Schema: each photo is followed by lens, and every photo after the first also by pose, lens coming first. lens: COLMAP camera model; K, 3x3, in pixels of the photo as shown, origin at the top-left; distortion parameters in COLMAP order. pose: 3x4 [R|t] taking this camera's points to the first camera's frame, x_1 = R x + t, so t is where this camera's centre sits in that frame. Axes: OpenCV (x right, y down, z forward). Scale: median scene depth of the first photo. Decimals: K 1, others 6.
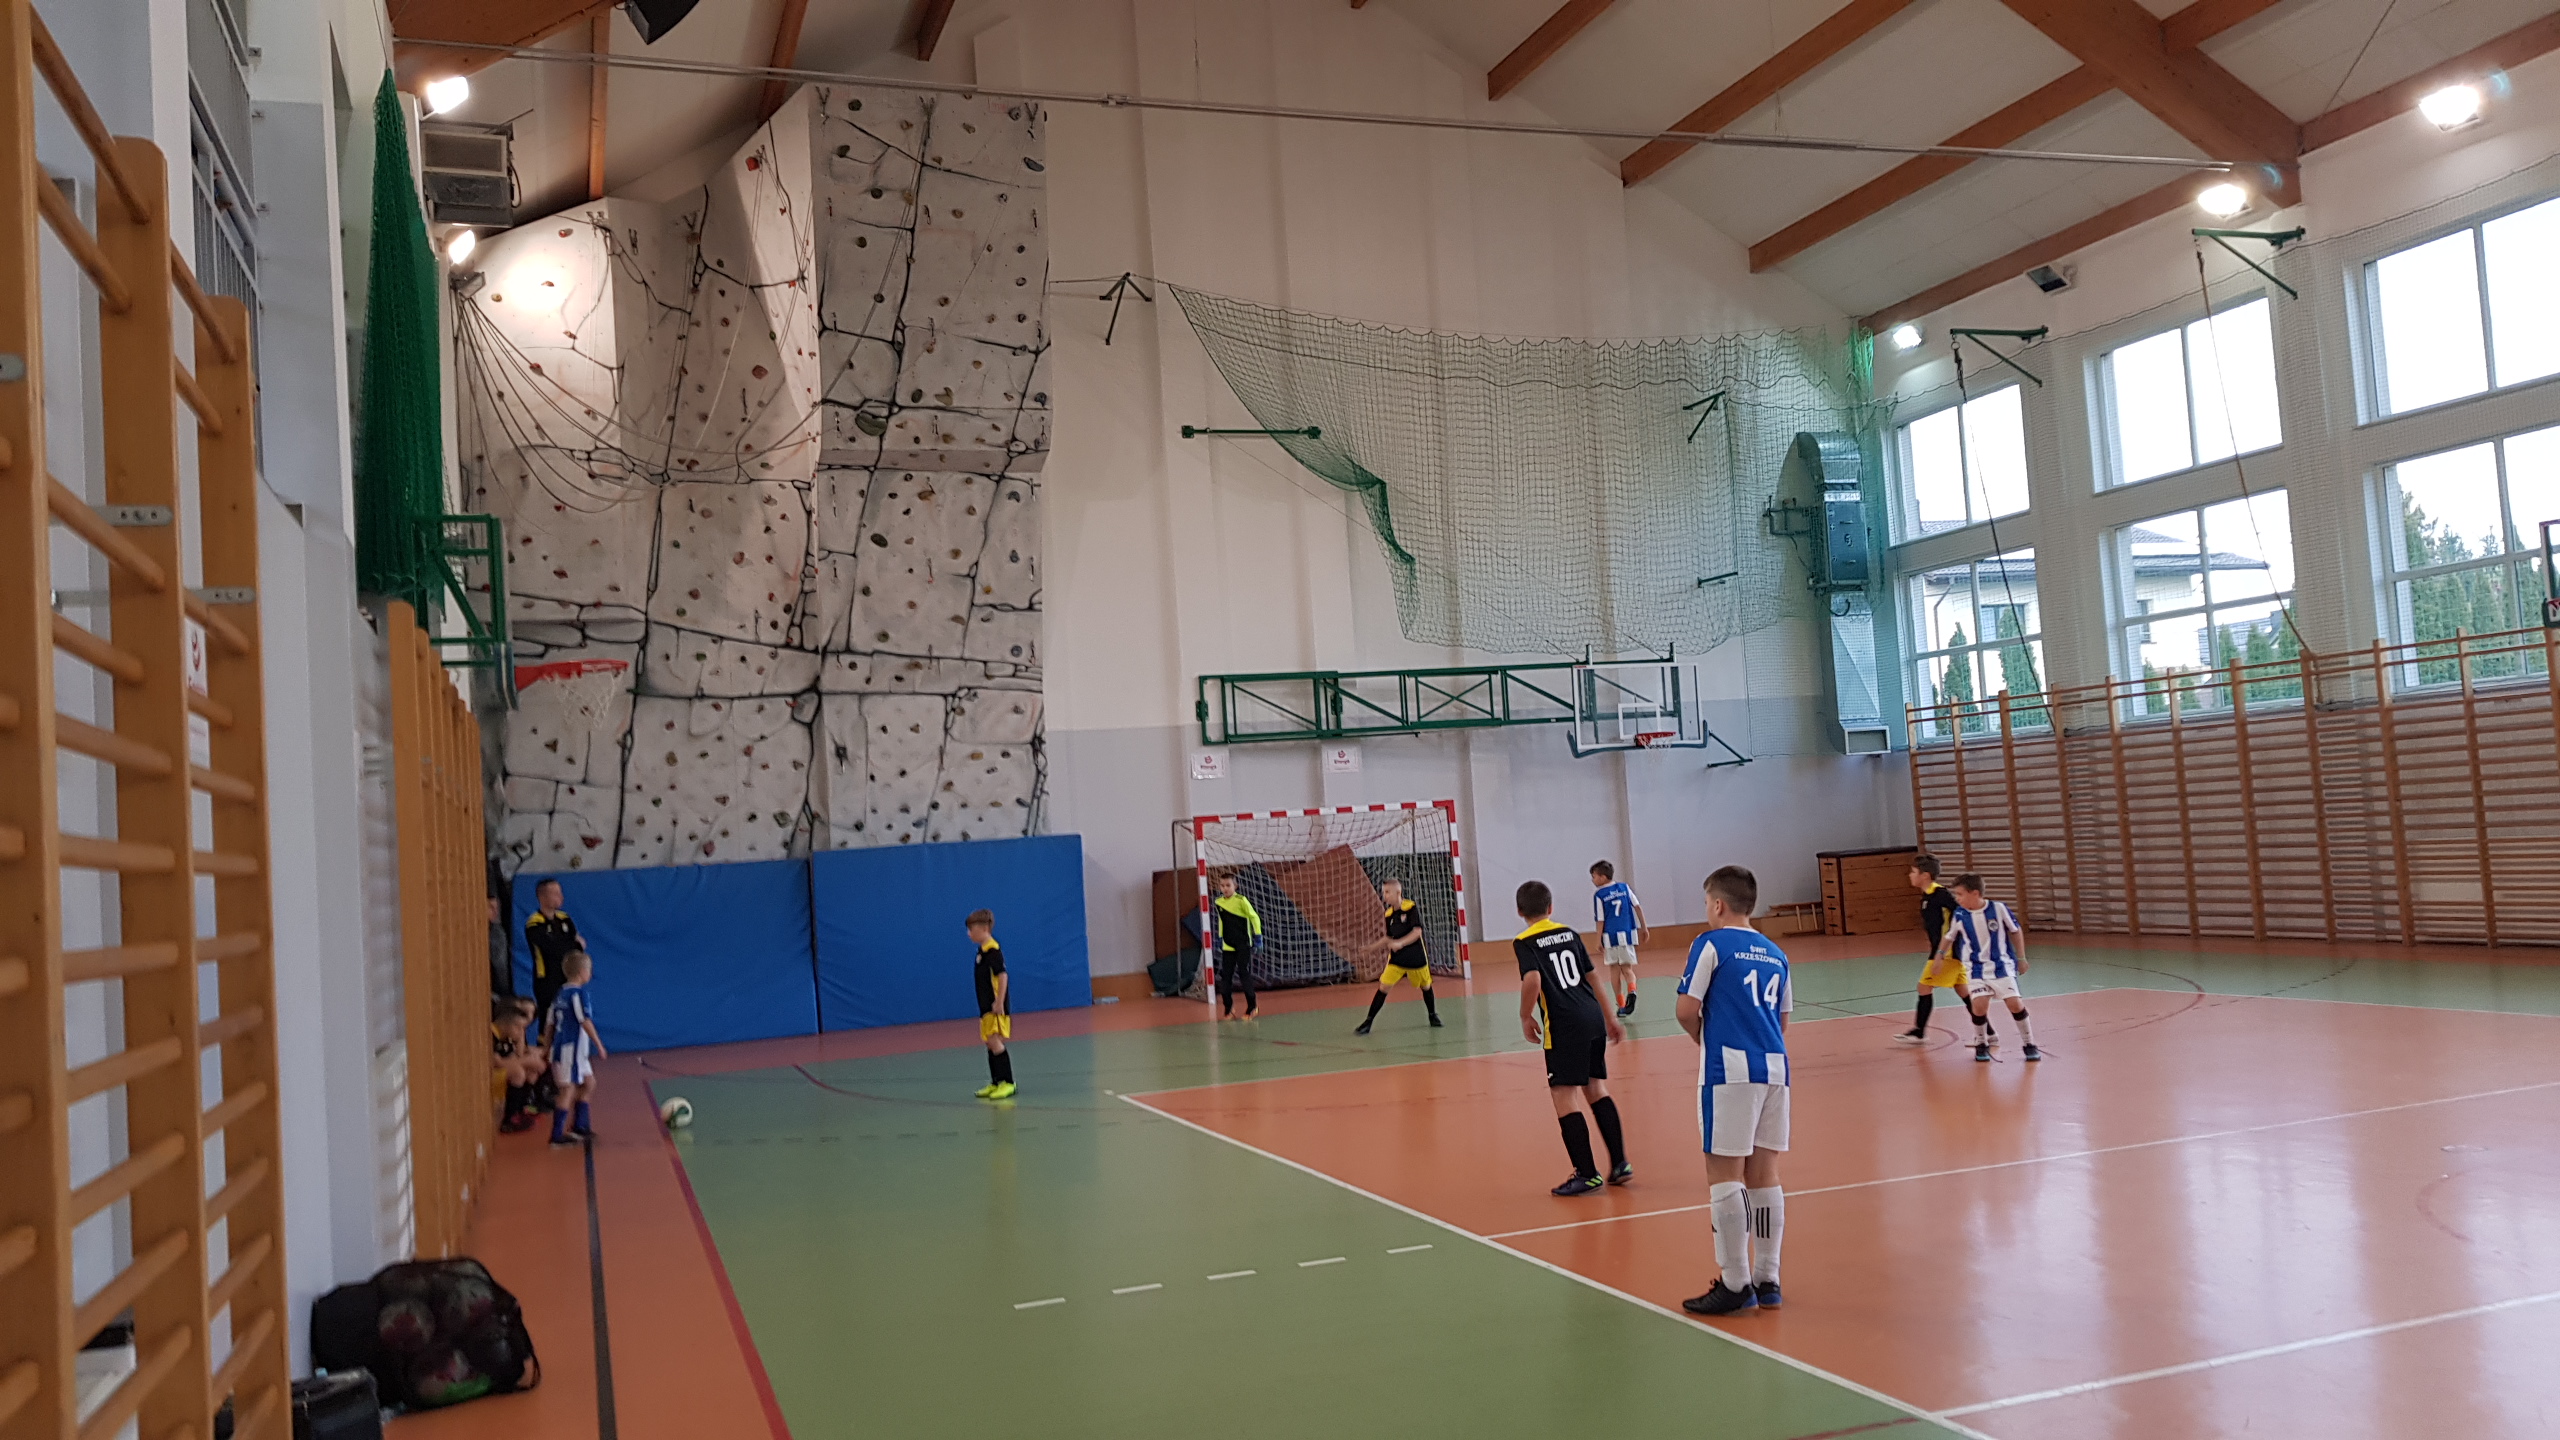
lens RADIAL K [[1963.0, 0, 1292.5], [0, 1963.0, 732.1], [0, 0, 1]] dist [0.089387, -0.149730]
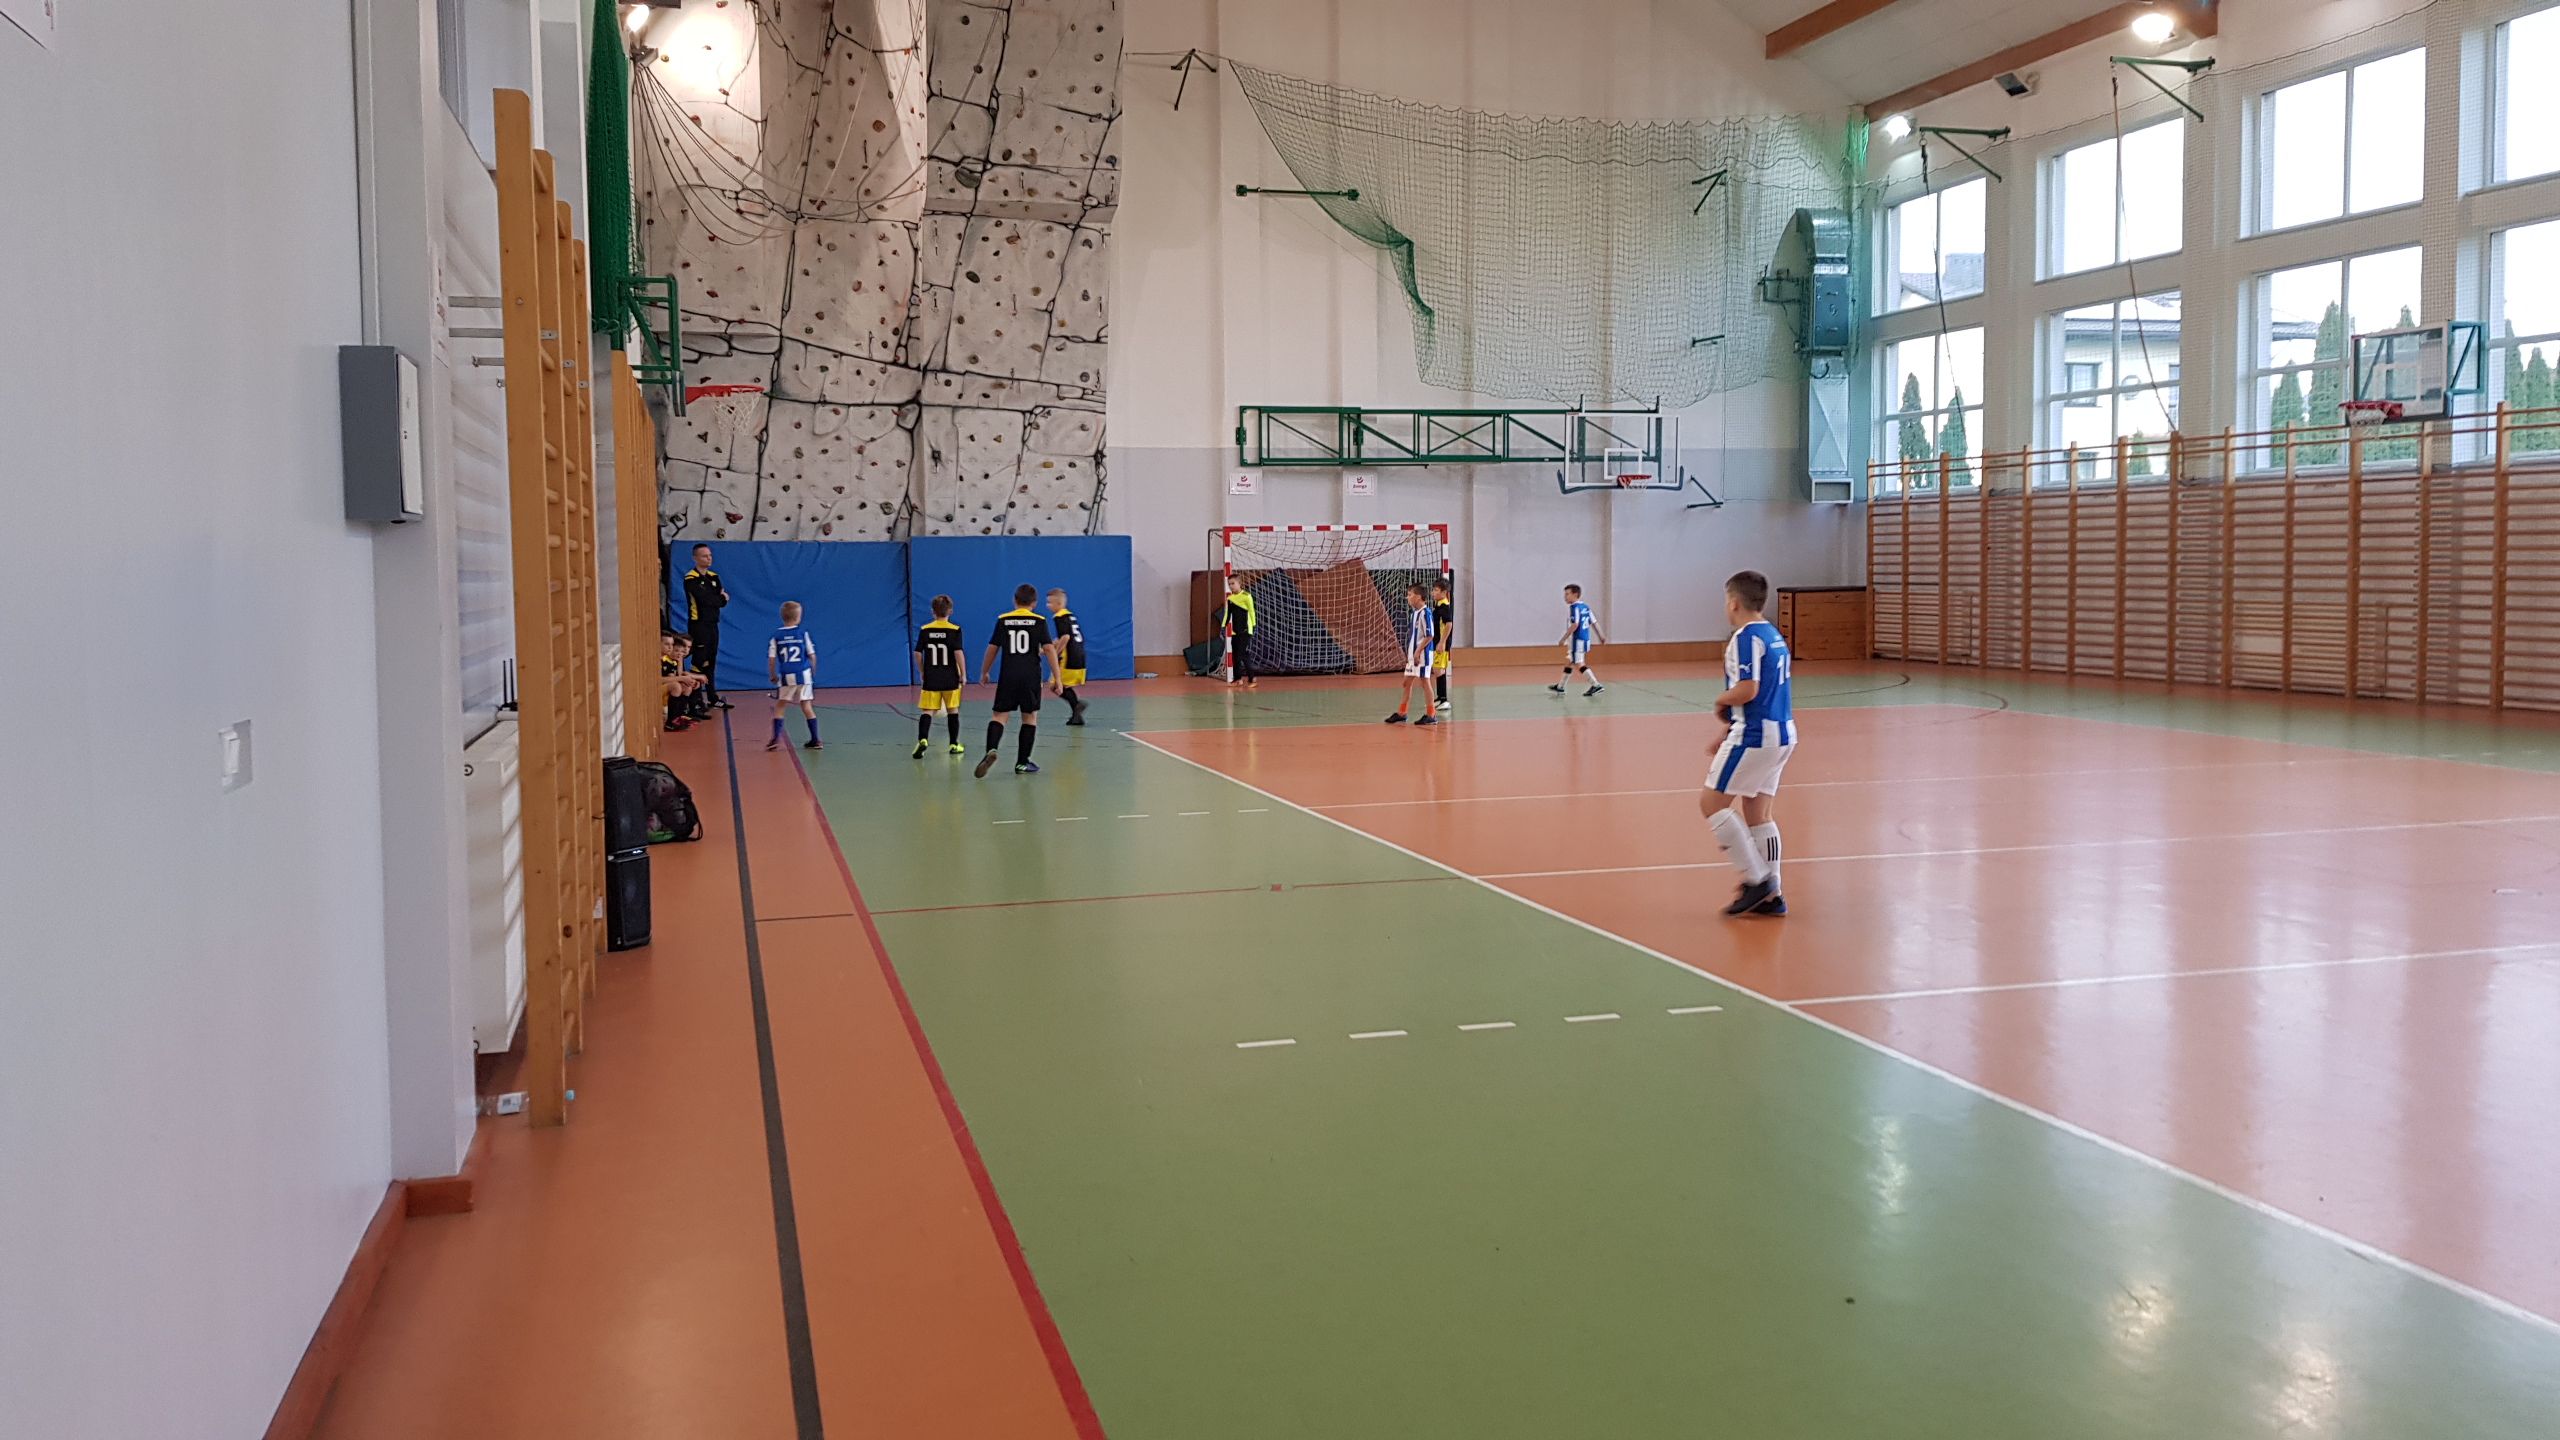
lens RADIAL K [[1963.0, 0, 1266.9], [0, 1963.0, 681.5], [0, 0, 1]] dist [0.089387, -0.149730]
pose [[0.995627, 0.061158, -0.070618, 0.064190], [-0.052314, 0.991281, 0.120933, -0.008730], [0.077398, -0.116710, 0.990146, -0.187370]]
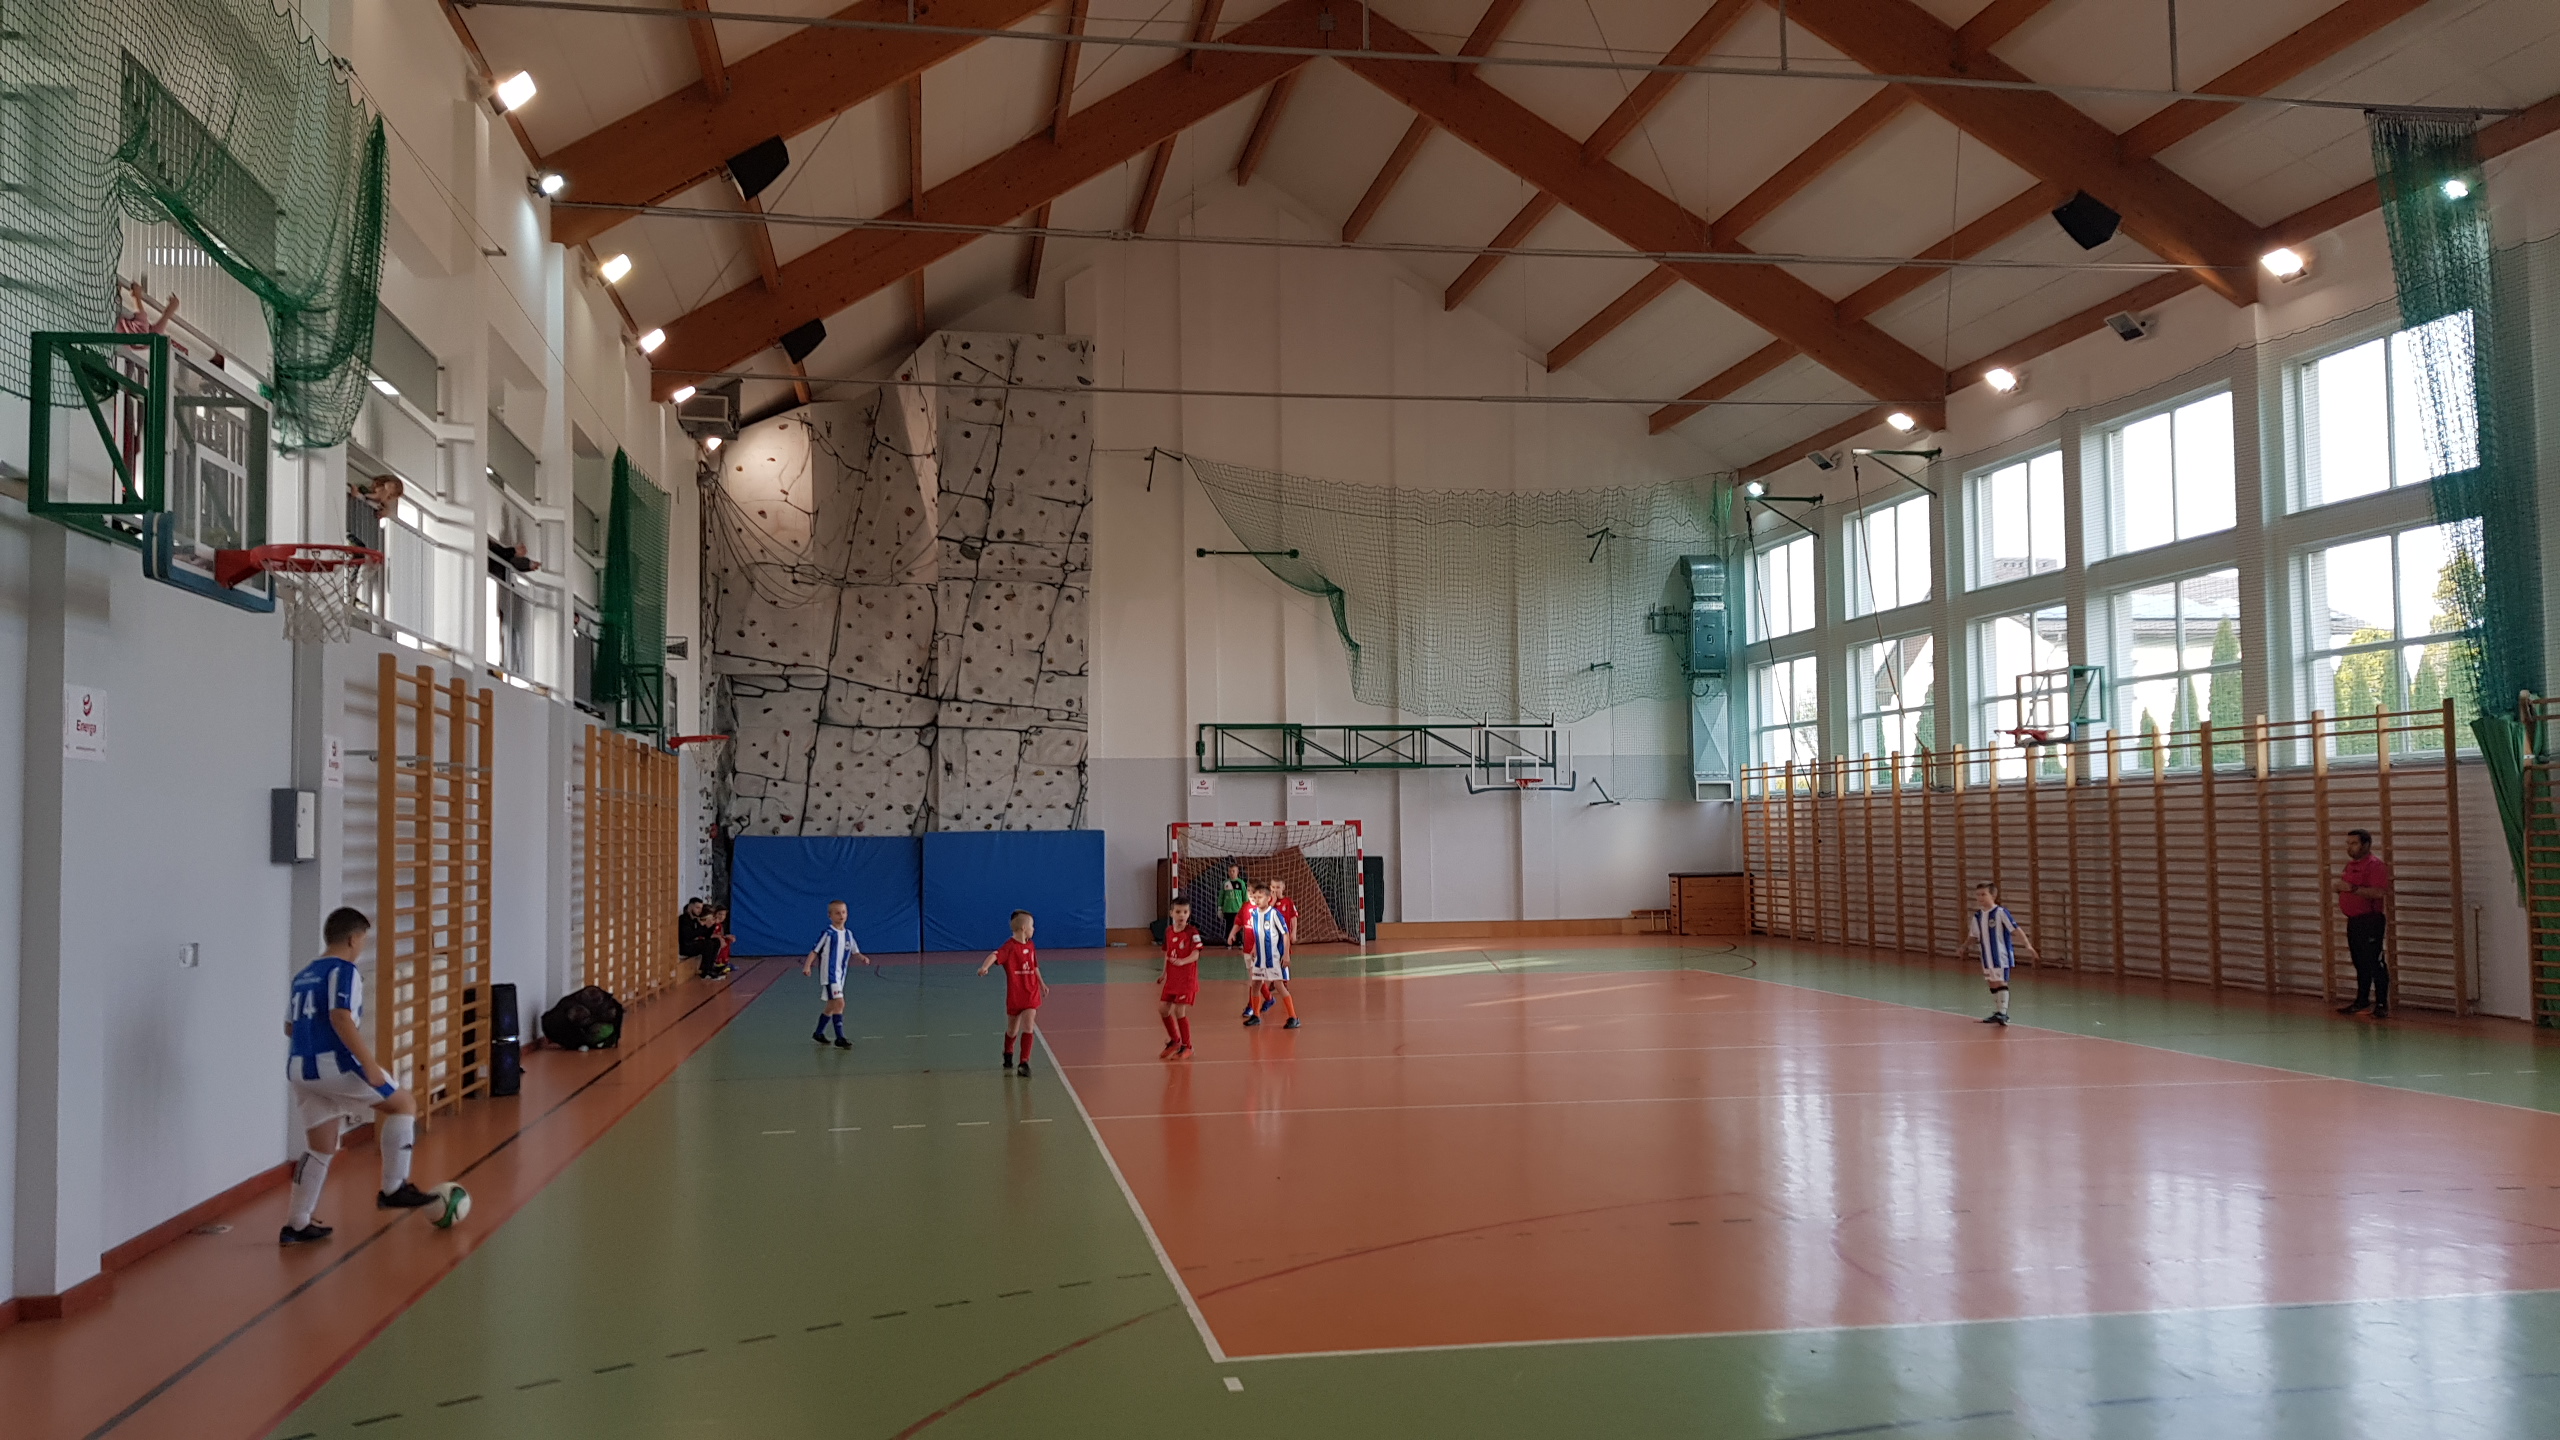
lens RADIAL K [[1963.0, 0, 1263.9], [0, 1963.0, 735.5], [0, 0, 1]] dist [0.089387, -0.149730]
pose [[0.981904, 0.046049, -0.183696, 0.275219], [-0.044469, 0.998930, 0.012714, -0.042609], [0.184085, -0.004315, 0.982901, -0.417332]]
